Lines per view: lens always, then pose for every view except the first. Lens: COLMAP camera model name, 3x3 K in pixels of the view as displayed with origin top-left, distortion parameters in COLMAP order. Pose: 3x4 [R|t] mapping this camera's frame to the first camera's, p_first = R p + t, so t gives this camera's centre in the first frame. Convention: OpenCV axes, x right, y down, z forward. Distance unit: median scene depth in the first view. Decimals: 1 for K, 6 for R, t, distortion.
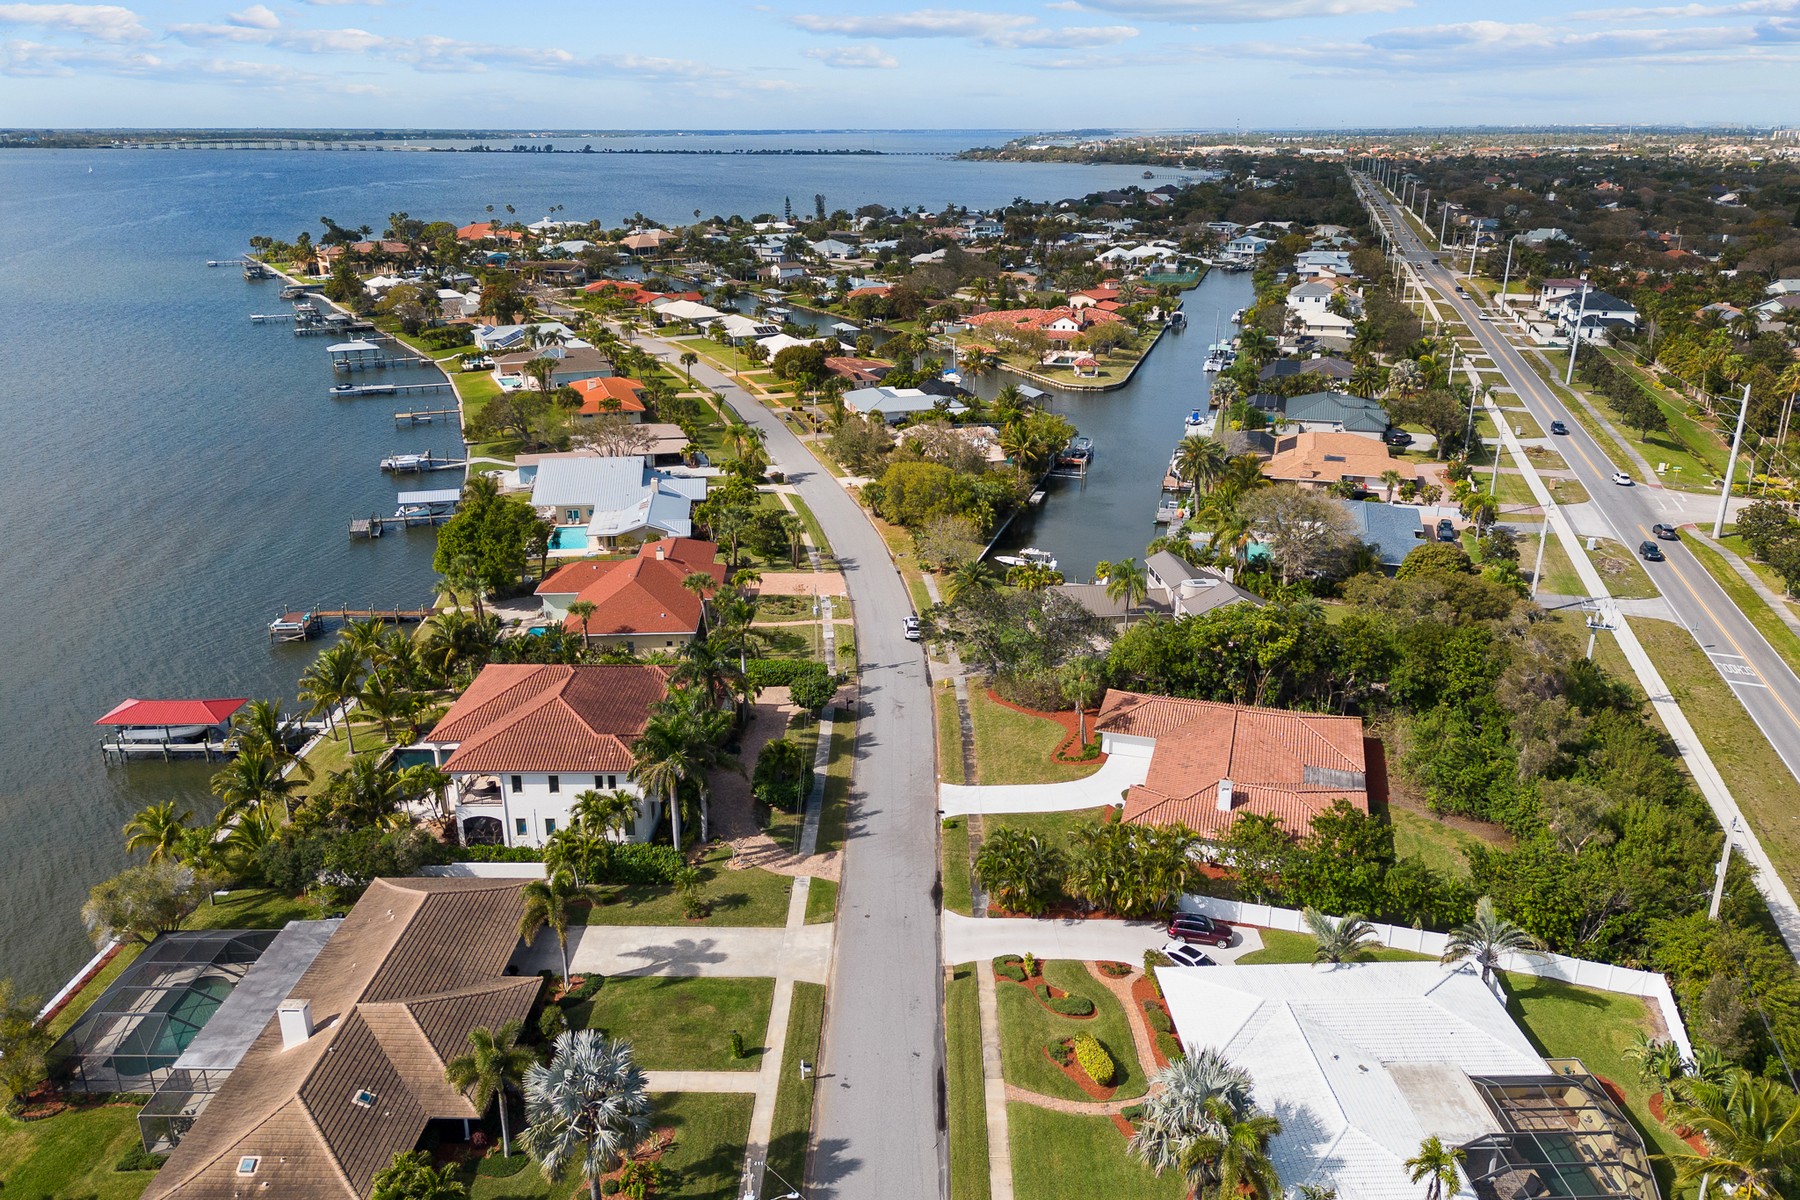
lens RADIAL K [[1311.9, 0, 904.0], [0, 1311.9, 593.7], [0, 0, 1]] dist [0.064942, -0.066836]
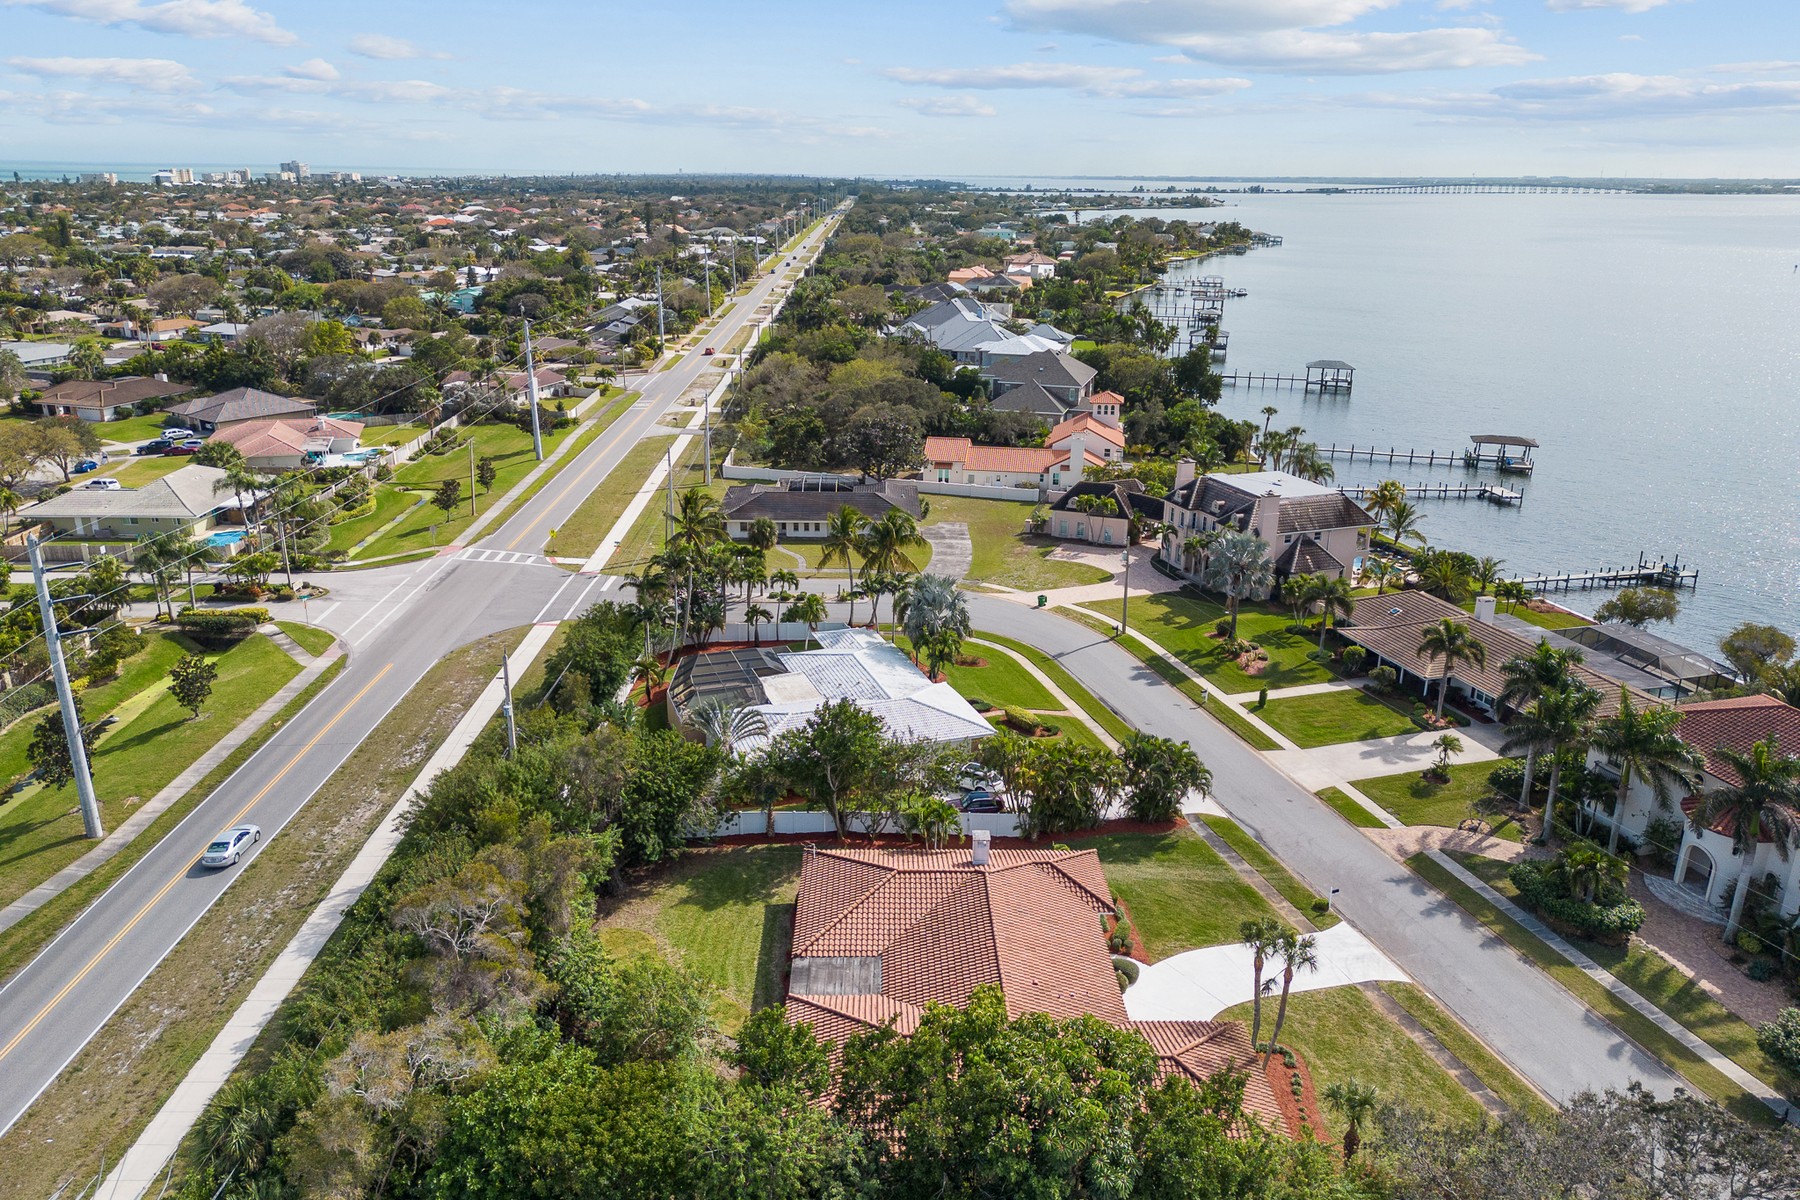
lens RADIAL K [[1281.1, 0, 923.4], [0, 1281.1, 551.0], [0, 0, 1]] dist [0.050485, -0.061628]
pose [[-0.948020, 0.071124, -0.310159, 0.315454], [-0.124096, 0.814890, 0.566175, -0.255762], [0.293014, 0.575235, -0.763707, 0.936390]]
